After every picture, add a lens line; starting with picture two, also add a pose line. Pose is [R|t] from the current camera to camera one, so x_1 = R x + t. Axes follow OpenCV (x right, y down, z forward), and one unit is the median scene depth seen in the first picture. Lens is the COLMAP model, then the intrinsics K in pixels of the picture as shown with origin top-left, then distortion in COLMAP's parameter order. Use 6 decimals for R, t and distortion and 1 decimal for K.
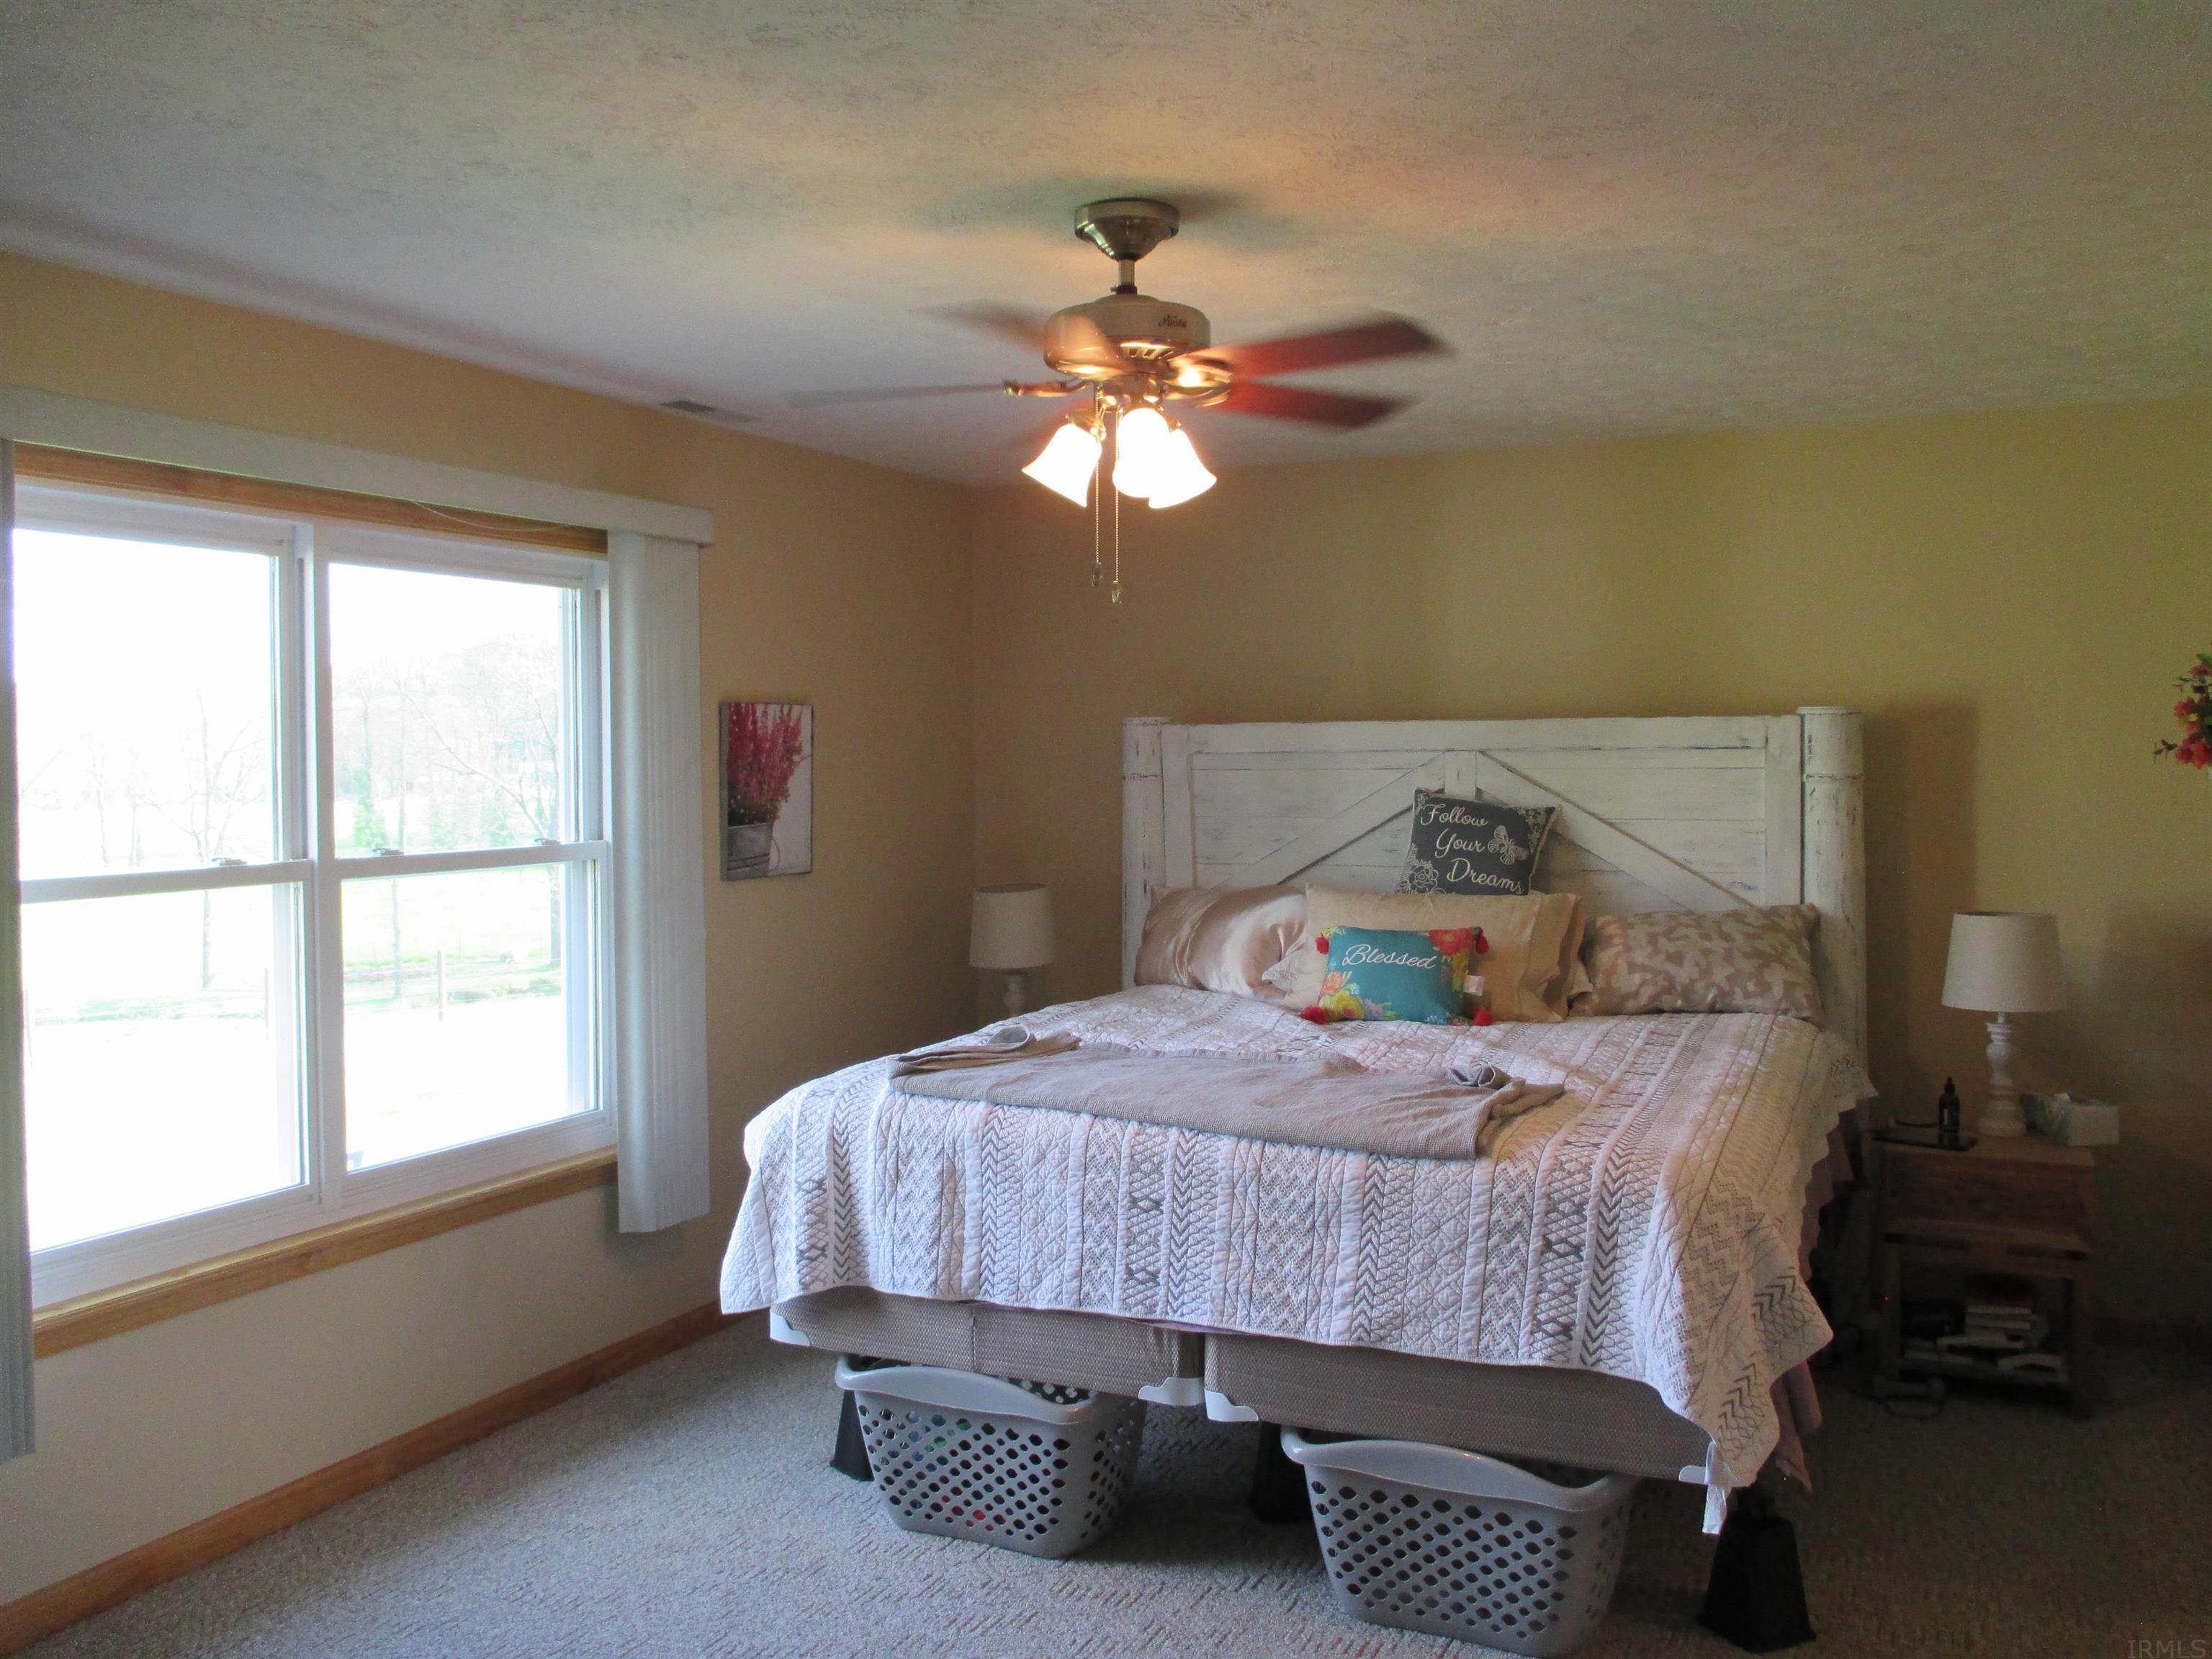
lens RADIAL K [[1811.8, 0, 1115.5], [0, 1811.8, 824.9], [0, 0, 1]] dist [-0.044100, 0.002846]
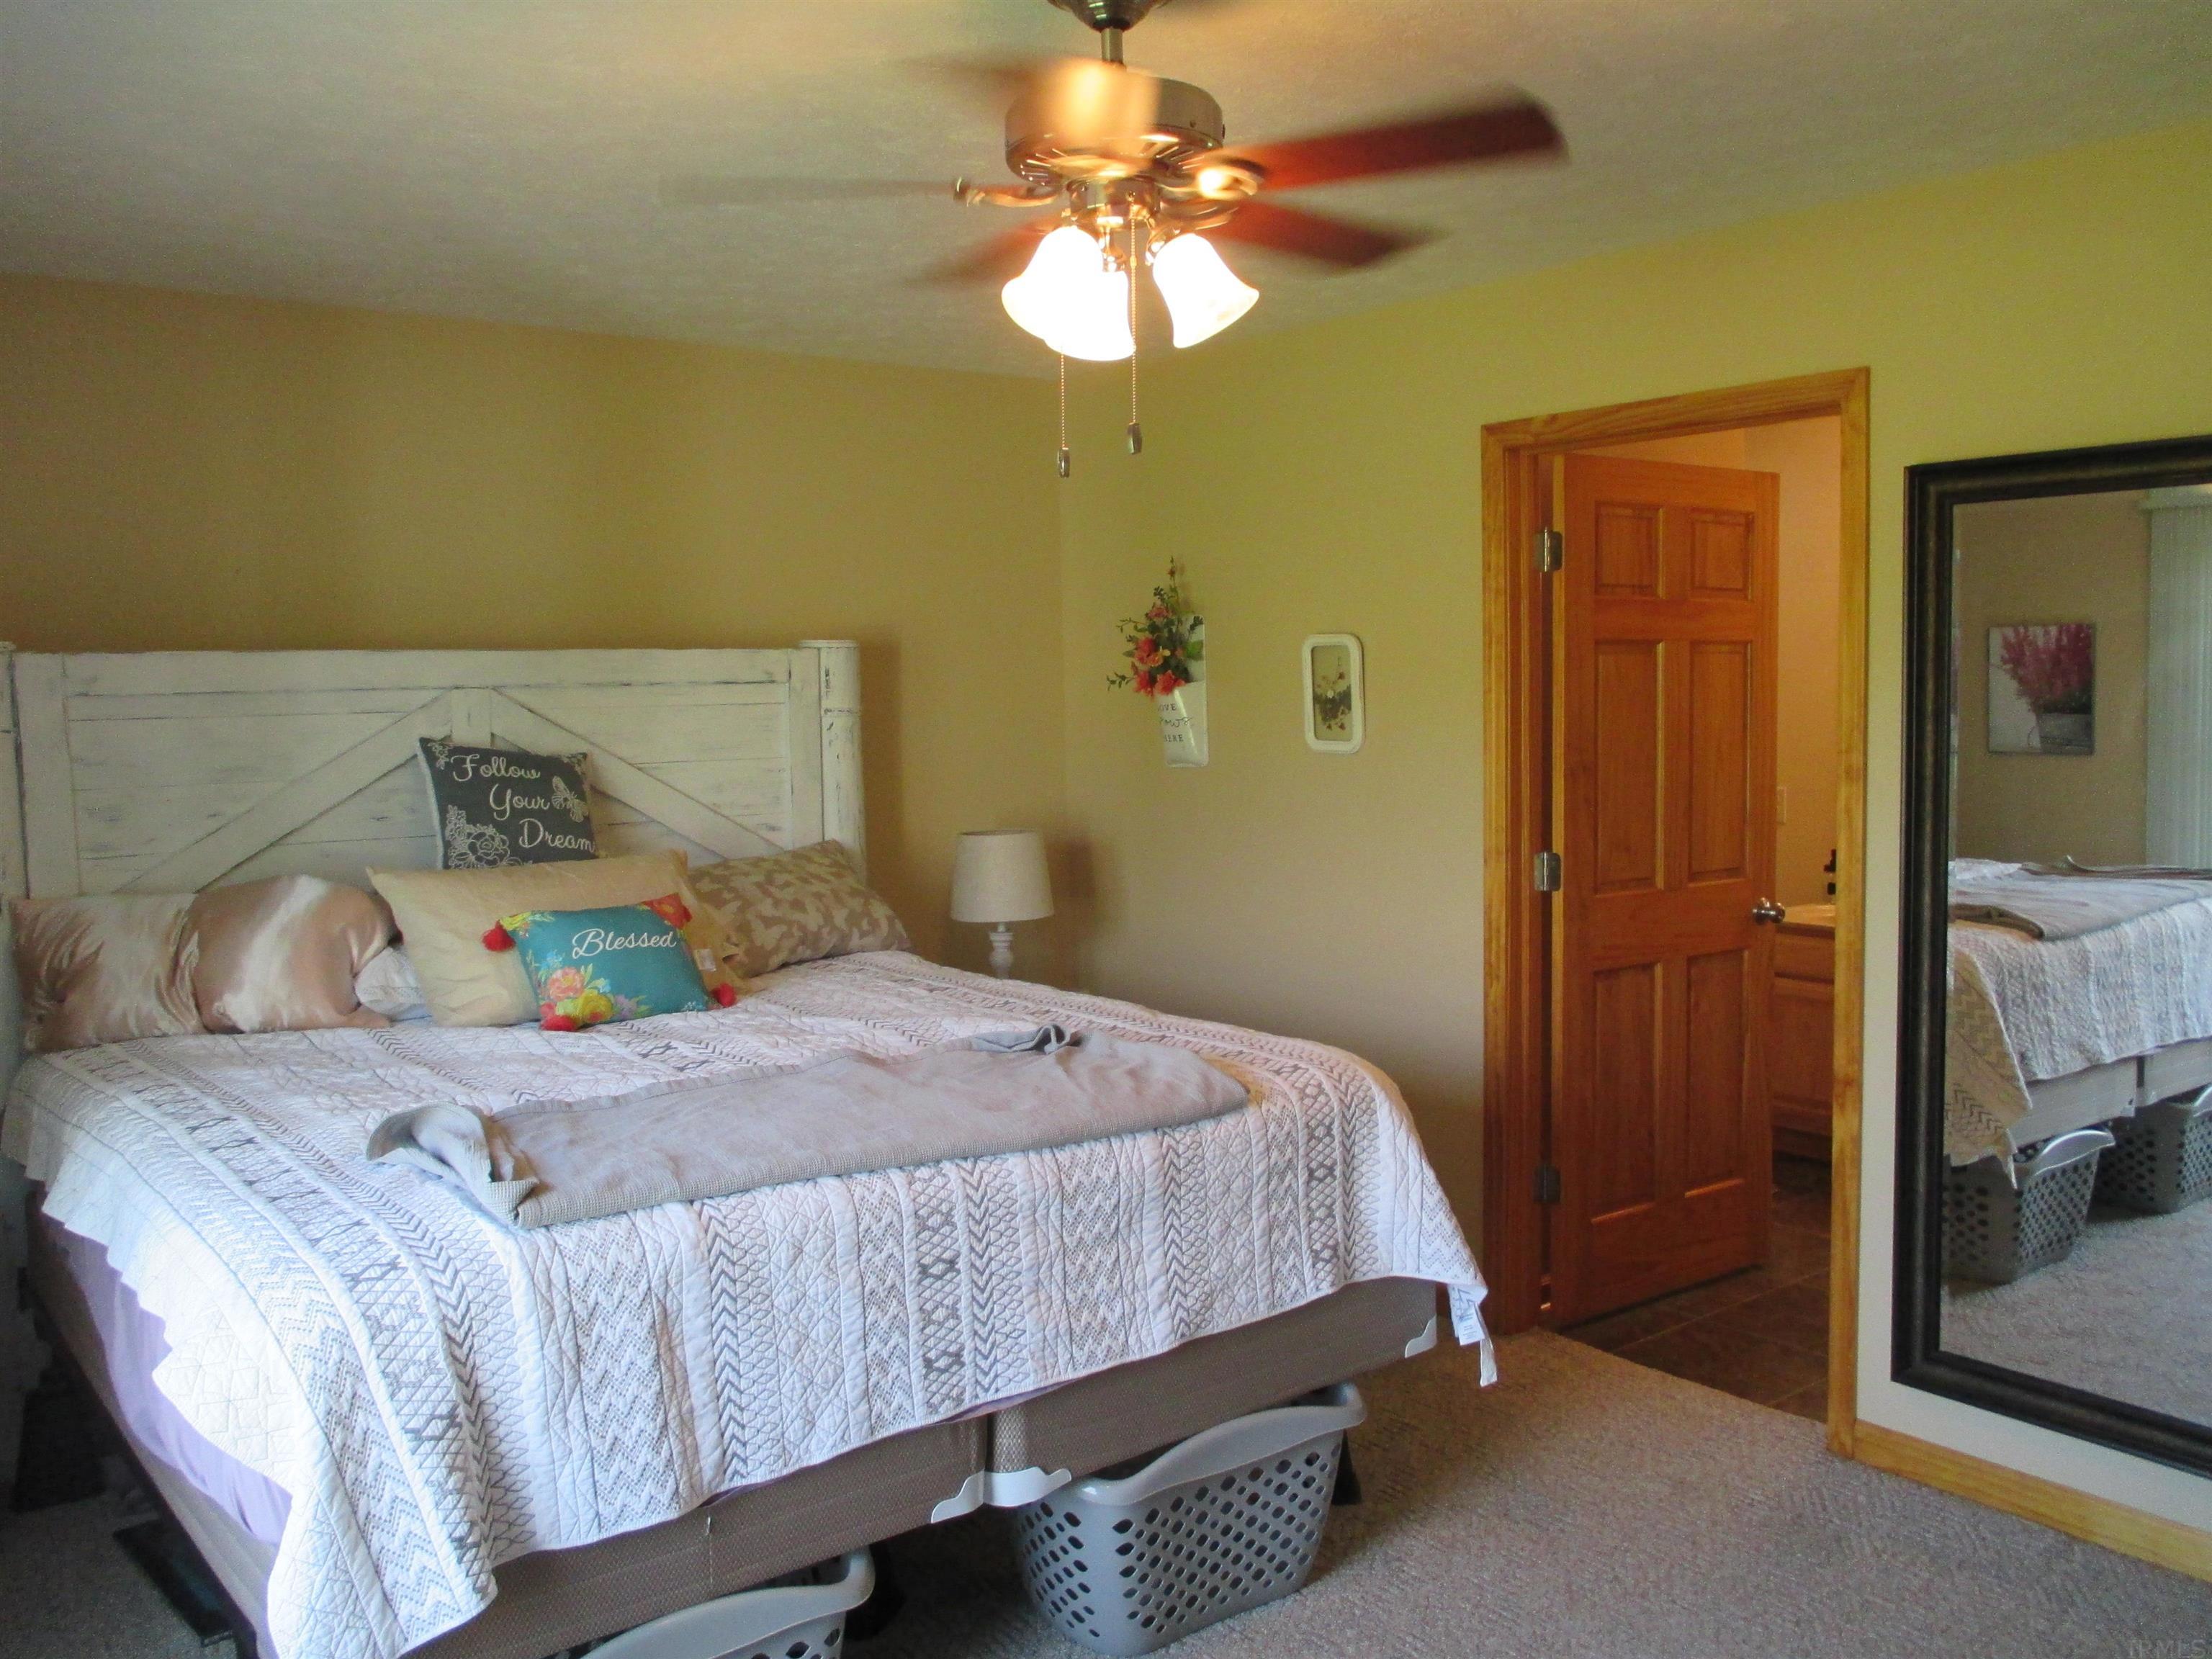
lens RADIAL K [[1811.8, 0, 1117.6], [0, 1811.8, 831.1], [0, 0, 1]] dist [-0.044100, 0.002846]
pose [[0.448607, -0.071929, 0.890830, -0.591638], [0.047762, 0.997261, 0.056470, -0.013186], [-0.892452, 0.017215, 0.450814, 0.564515]]
